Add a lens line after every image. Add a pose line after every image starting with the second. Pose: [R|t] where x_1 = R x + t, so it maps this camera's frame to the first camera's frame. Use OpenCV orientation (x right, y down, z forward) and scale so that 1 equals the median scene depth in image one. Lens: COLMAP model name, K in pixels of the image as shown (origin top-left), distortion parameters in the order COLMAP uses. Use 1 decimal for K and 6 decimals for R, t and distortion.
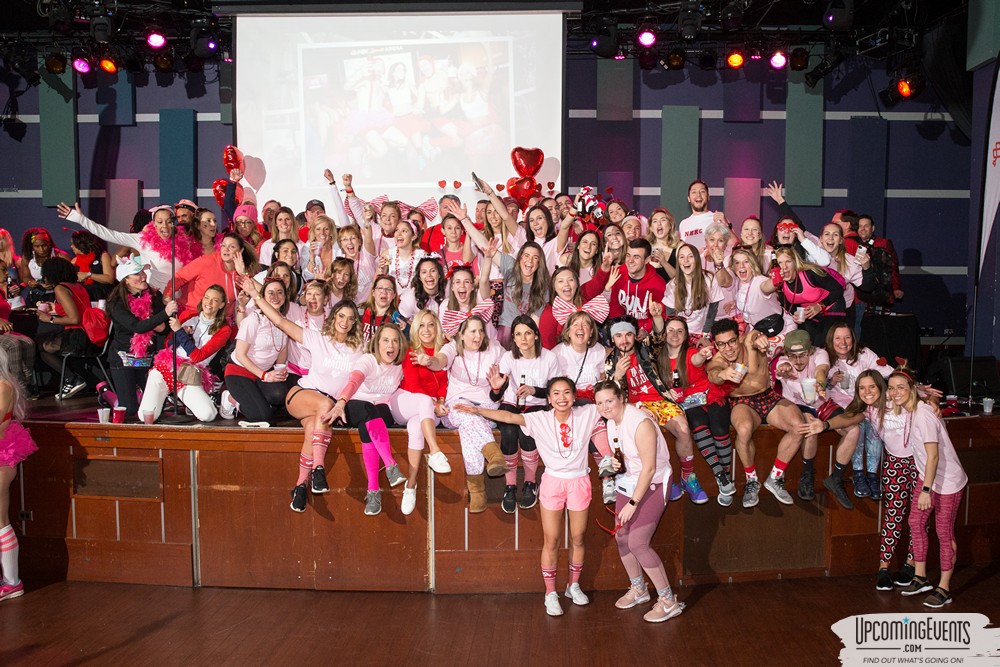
lens RADIAL K [[713.9, 0, 509.5], [0, 713.9, 338.0], [0, 0, 1]] dist [-0.065370, 0.037517]
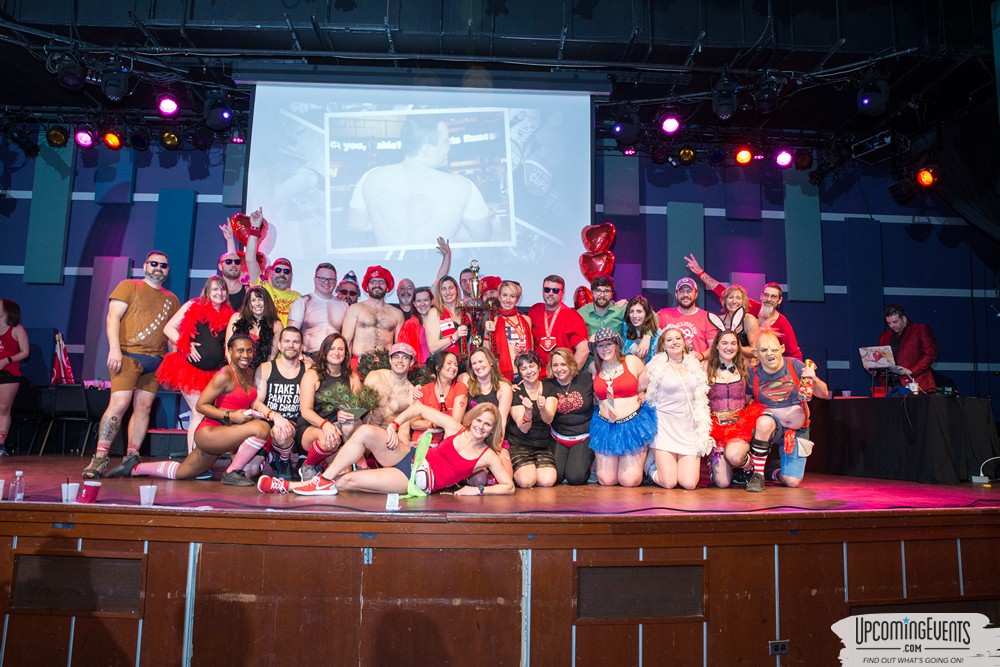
lens RADIAL K [[653.0, 0, 495.9], [0, 653.0, 330.8], [0, 0, 1]] dist [-0.074451, 0.037076]
pose [[0.997983, 0.020094, 0.060225, -0.082685], [-0.008512, 0.982376, -0.186721, 0.029560], [-0.062915, 0.185831, 0.980565, 0.135253]]
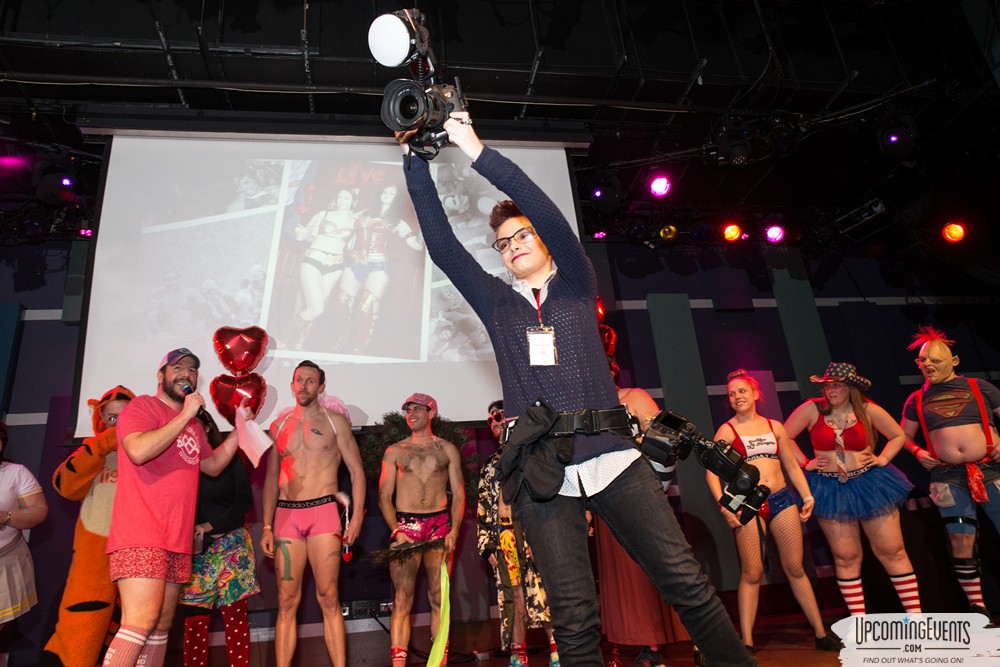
lens RADIAL K [[653.0, 0, 494.8], [0, 653.0, 334.3], [0, 0, 1]] dist [-0.074451, 0.037076]
pose [[0.974983, -0.020283, 0.221353, -0.132600], [0.112608, 0.903651, -0.413200, 0.013820], [-0.191645, 0.427789, 0.883328, 0.371504]]
